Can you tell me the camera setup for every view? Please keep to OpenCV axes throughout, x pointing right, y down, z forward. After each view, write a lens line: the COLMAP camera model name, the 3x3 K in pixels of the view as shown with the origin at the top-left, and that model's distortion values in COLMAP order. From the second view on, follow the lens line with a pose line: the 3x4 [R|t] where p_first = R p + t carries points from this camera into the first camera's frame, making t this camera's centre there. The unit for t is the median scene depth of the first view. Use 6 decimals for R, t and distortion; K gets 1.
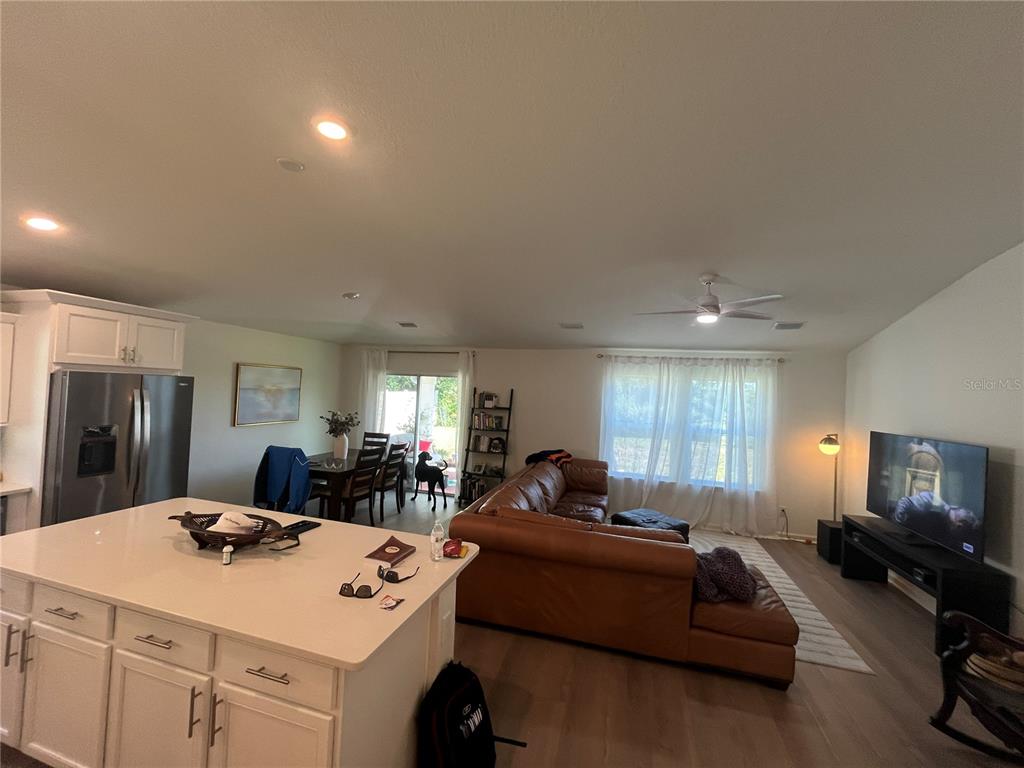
lens RADIAL K [[413.4, 0, 514.0], [0, 413.4, 384.5], [0, 0, 1]] dist [-0.000263, -0.000946]
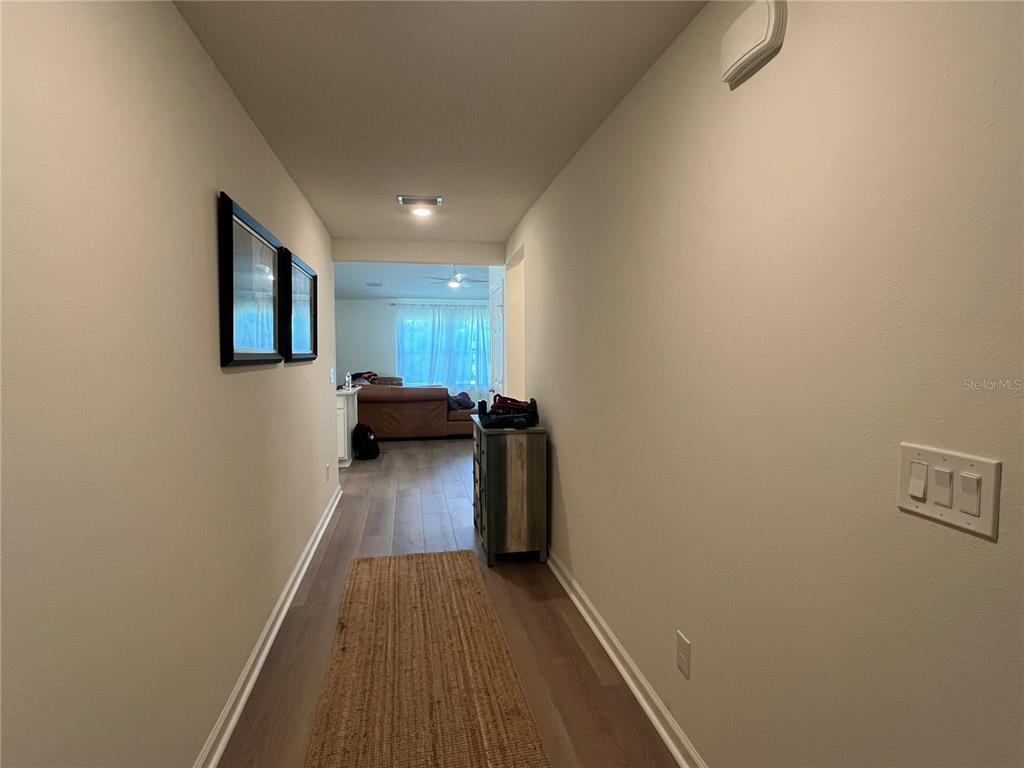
lens RADIAL K [[549.4, 0, 514.5], [0, 549.4, 380.7], [0, 0, 1]] dist [0.002659, 0.000129]
pose [[0.893259, -0.075116, 0.443222, -0.294358], [0.040132, 0.995329, 0.087803, 0.045997], [-0.447747, -0.060643, 0.892101, -0.951386]]
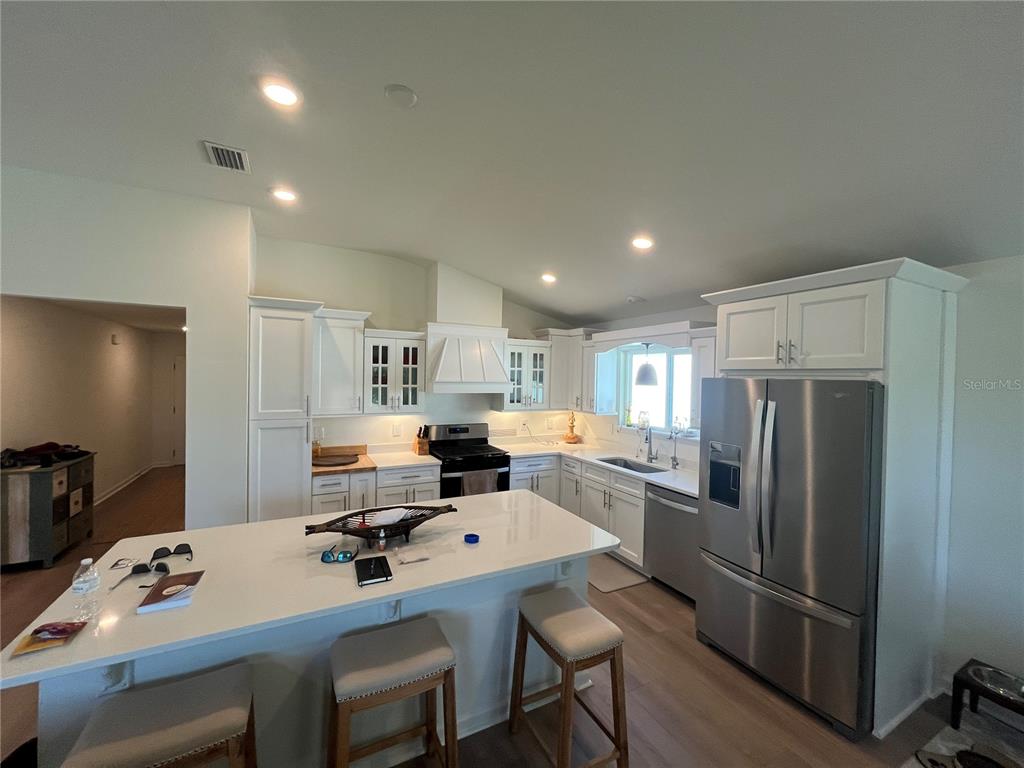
lens RADIAL K [[413.4, 0, 514.3], [0, 413.4, 379.5], [0, 0, 1]] dist [-0.000263, -0.000946]
pose [[-0.728378, -0.052293, -0.683178, -0.081705], [-0.041271, 0.998621, -0.032436, 0.009140], [0.683932, 0.004570, -0.729532, 0.748242]]
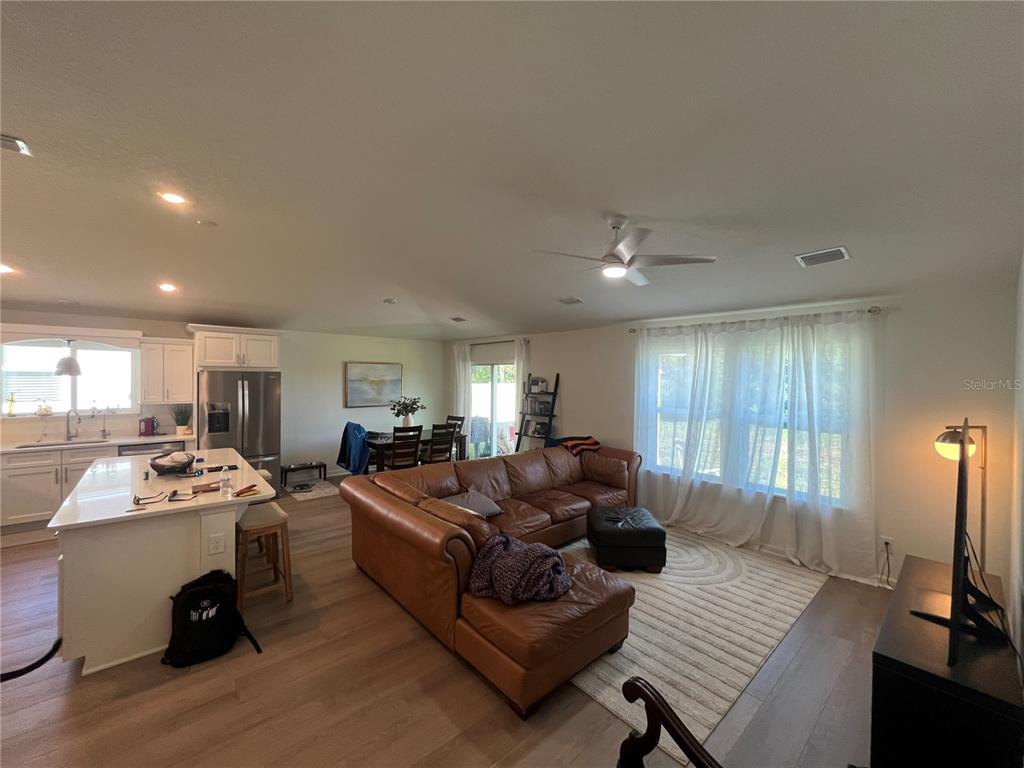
lens RADIAL K [[413.4, 0, 512.6], [0, 413.4, 386.3], [0, 0, 1]] dist [-0.000263, -0.000946]
pose [[0.838438, -0.023214, -0.544503, 0.503207], [0.034713, 0.999338, 0.010847, 0.031824], [0.543890, -0.027996, 0.838689, 0.145672]]
